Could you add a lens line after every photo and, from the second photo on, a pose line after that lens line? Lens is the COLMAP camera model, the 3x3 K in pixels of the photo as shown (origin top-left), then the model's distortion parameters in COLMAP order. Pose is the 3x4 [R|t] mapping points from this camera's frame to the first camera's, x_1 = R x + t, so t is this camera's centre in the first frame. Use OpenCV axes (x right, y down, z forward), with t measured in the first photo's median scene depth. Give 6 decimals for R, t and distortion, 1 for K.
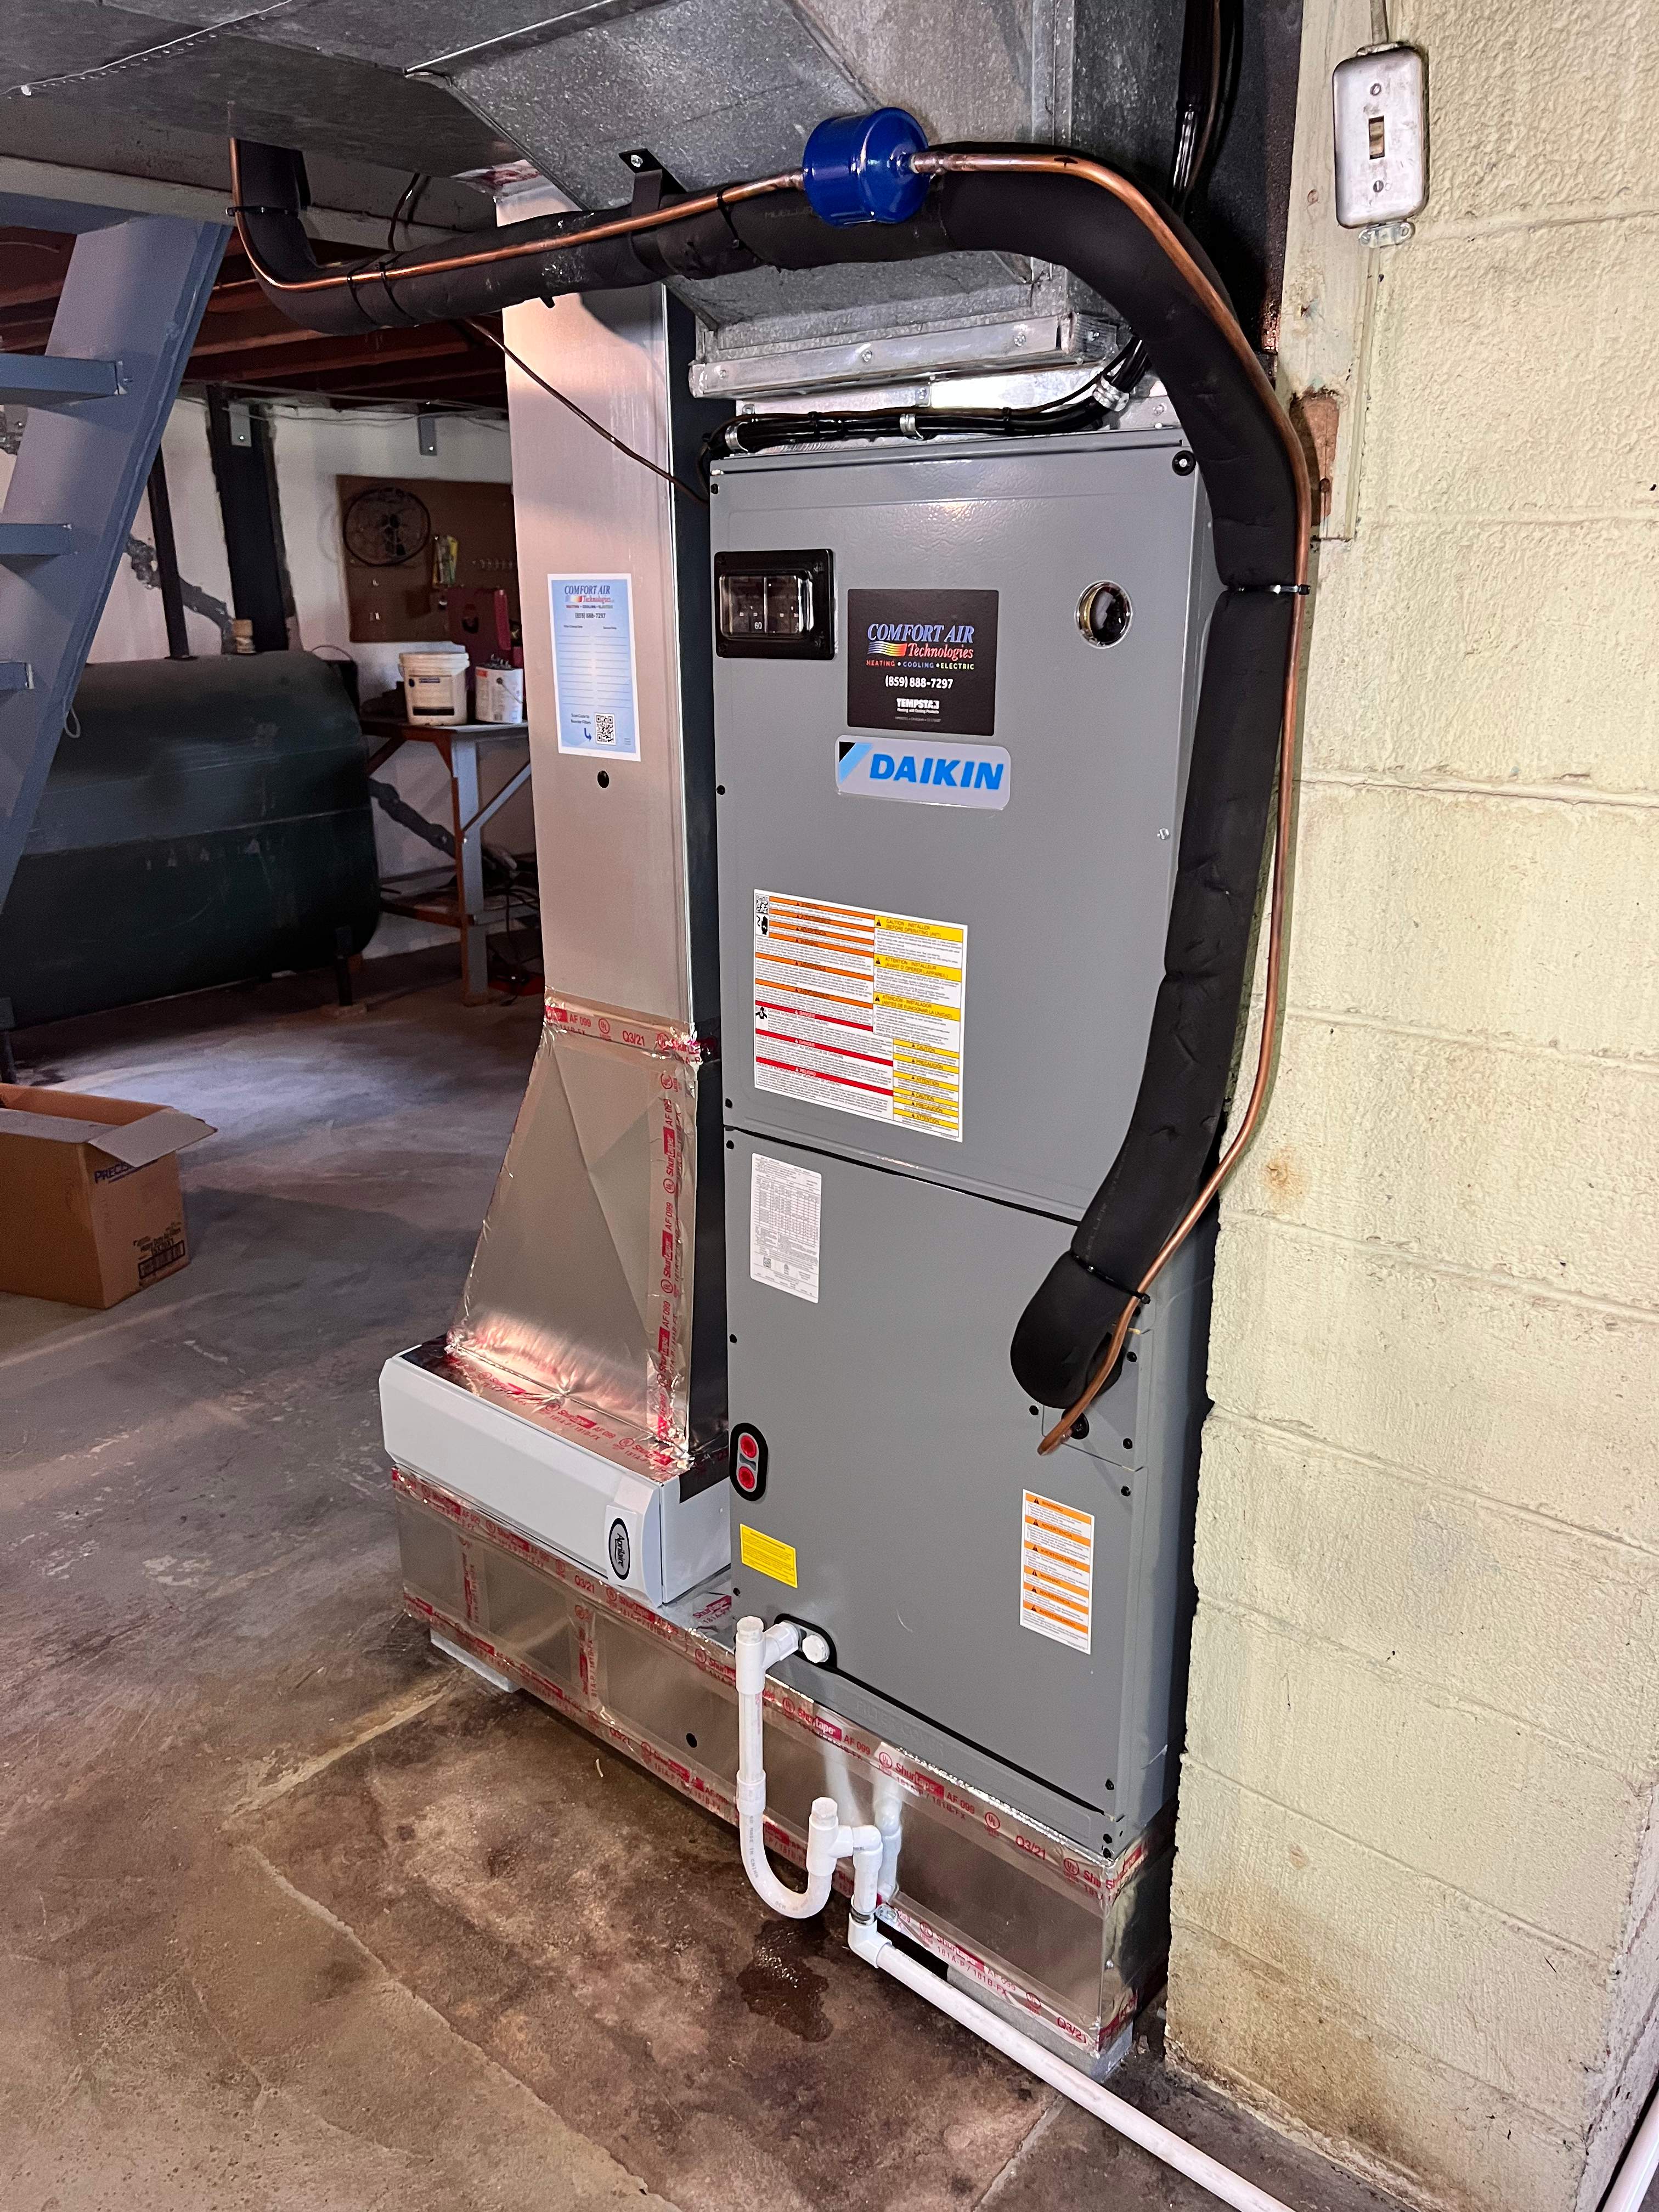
lens RADIAL K [[1667.2, 0, 834.7], [0, 1667.2, 1108.3], [0, 0, 1]] dist [0.044714, -0.049127]
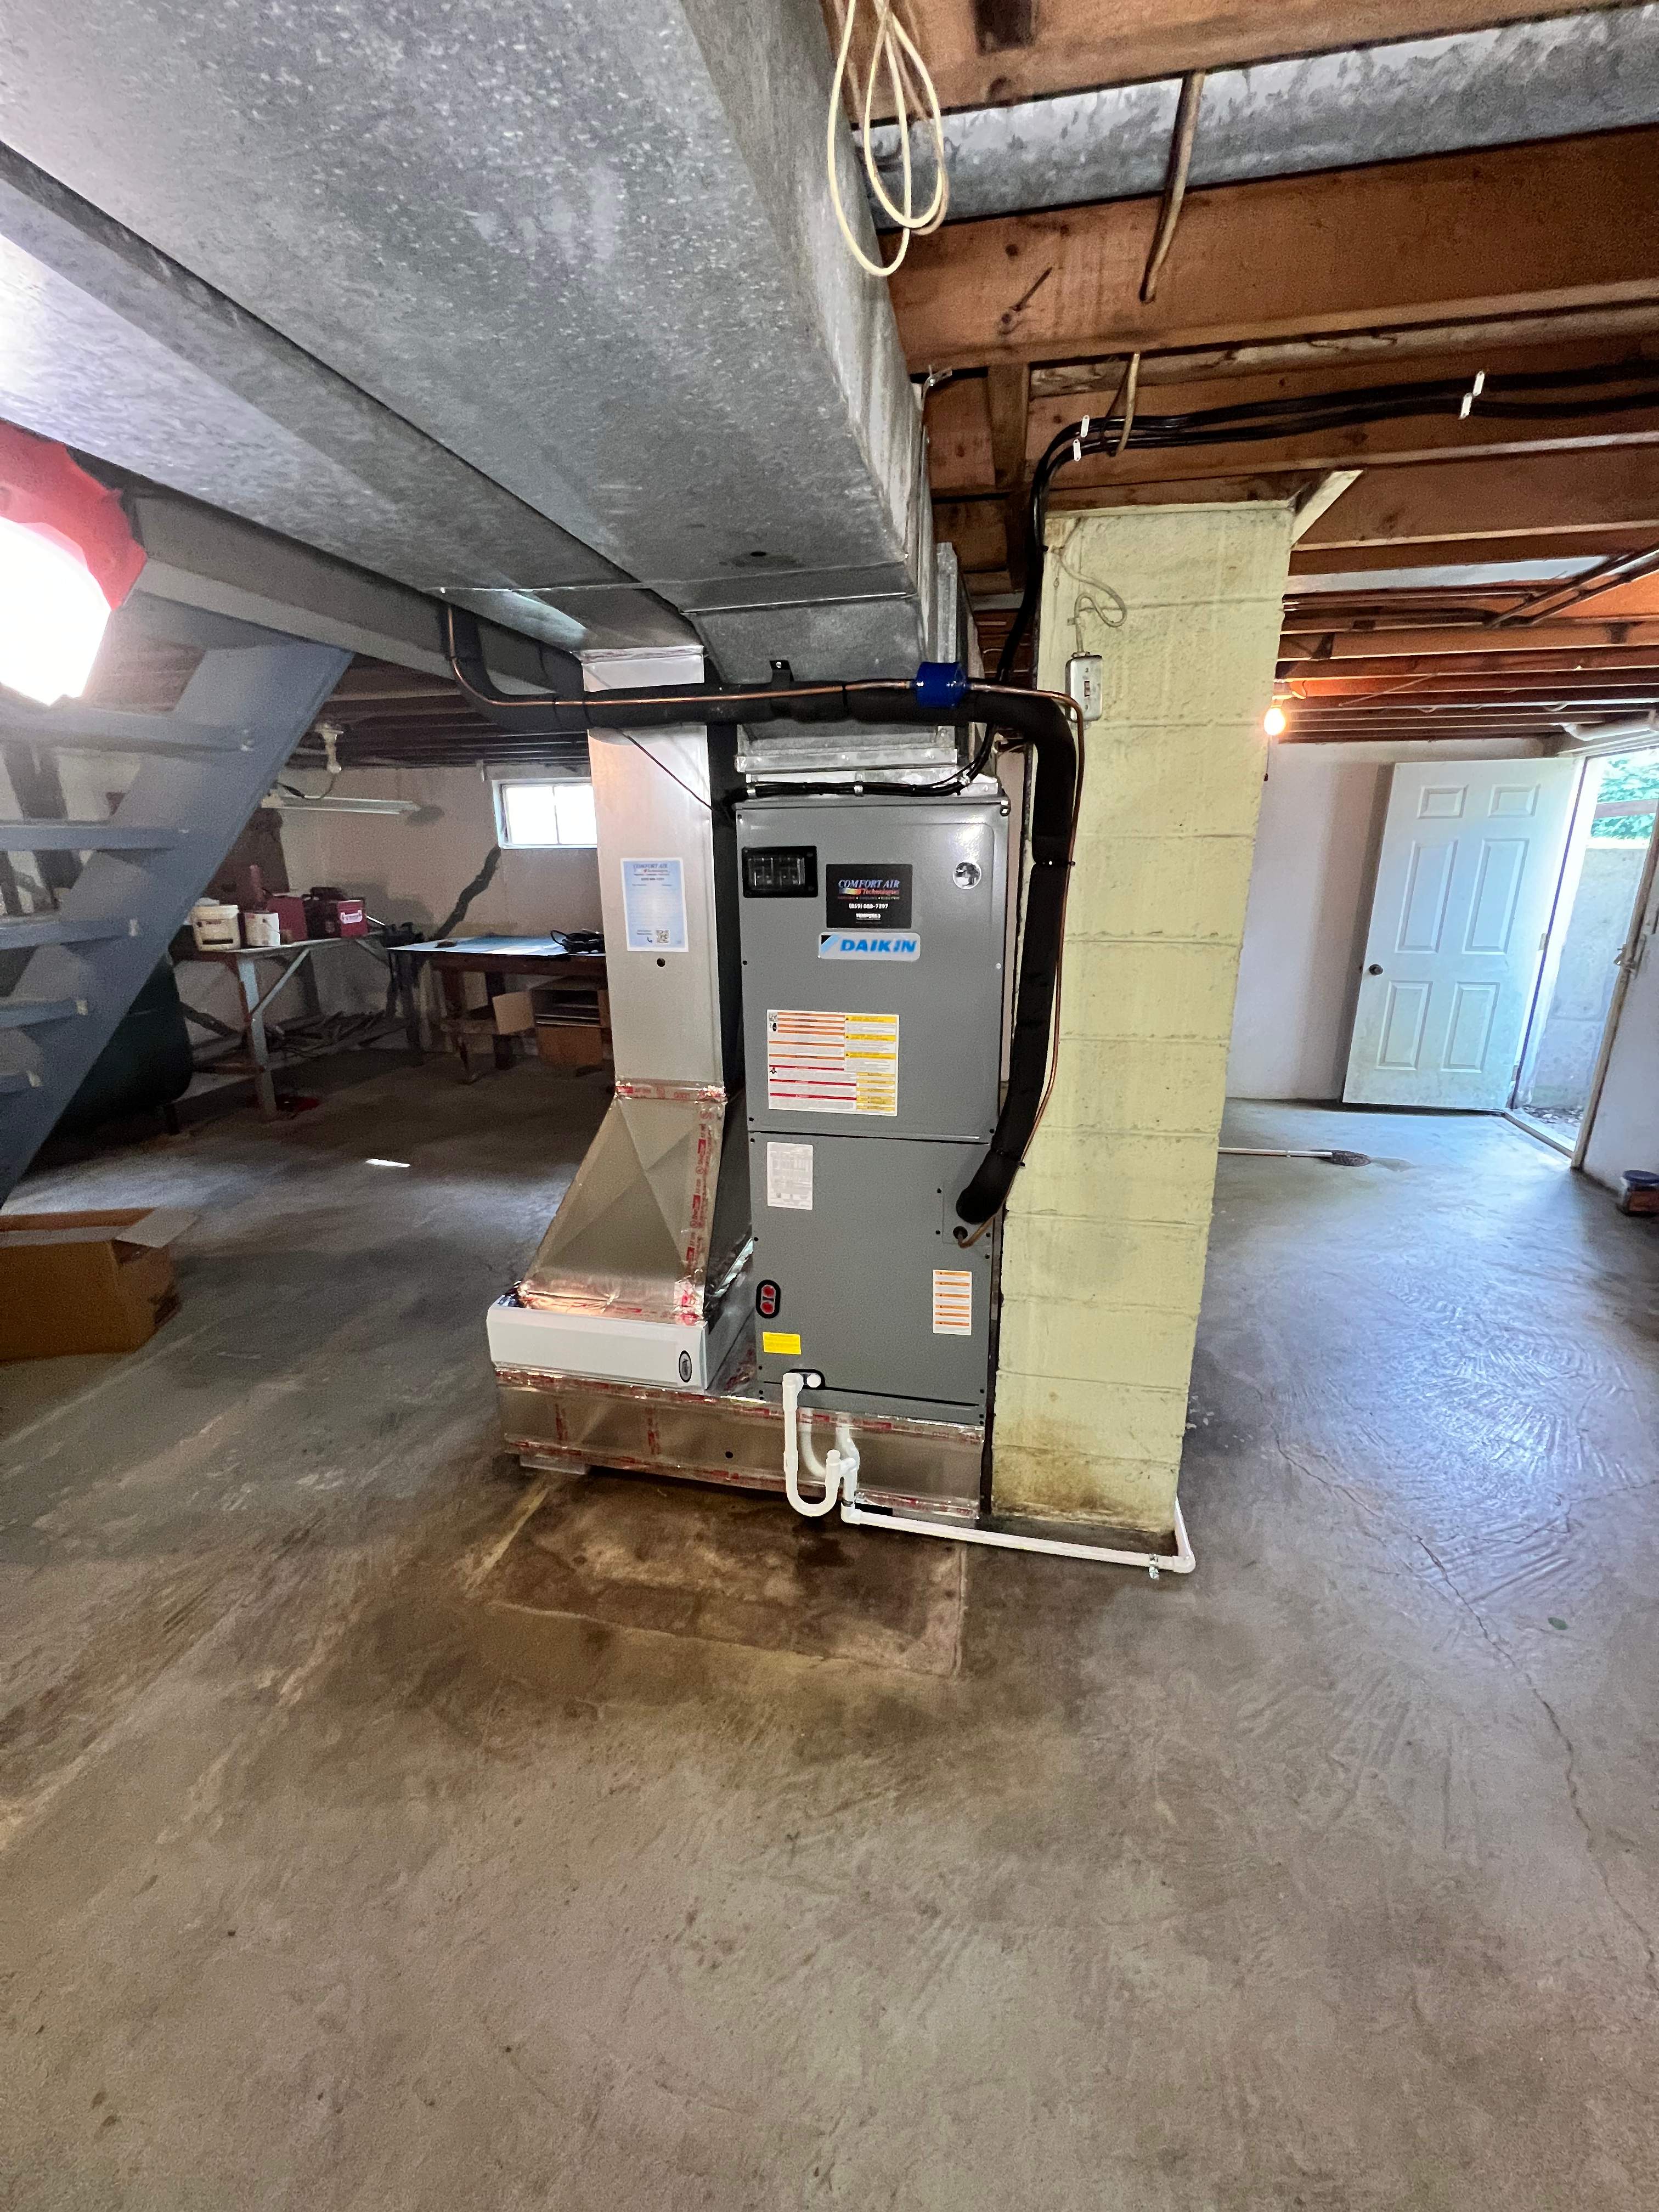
lens RADIAL K [[880.3, 0, 832.9], [0, 880.3, 1100.9], [0, 0, 1]] dist [-0.000701, 0.000779]
pose [[0.873025, -0.137888, 0.467777, -0.471676], [0.152737, 0.988247, 0.006250, -0.016535], [-0.463141, 0.065991, 0.883824, 0.026031]]
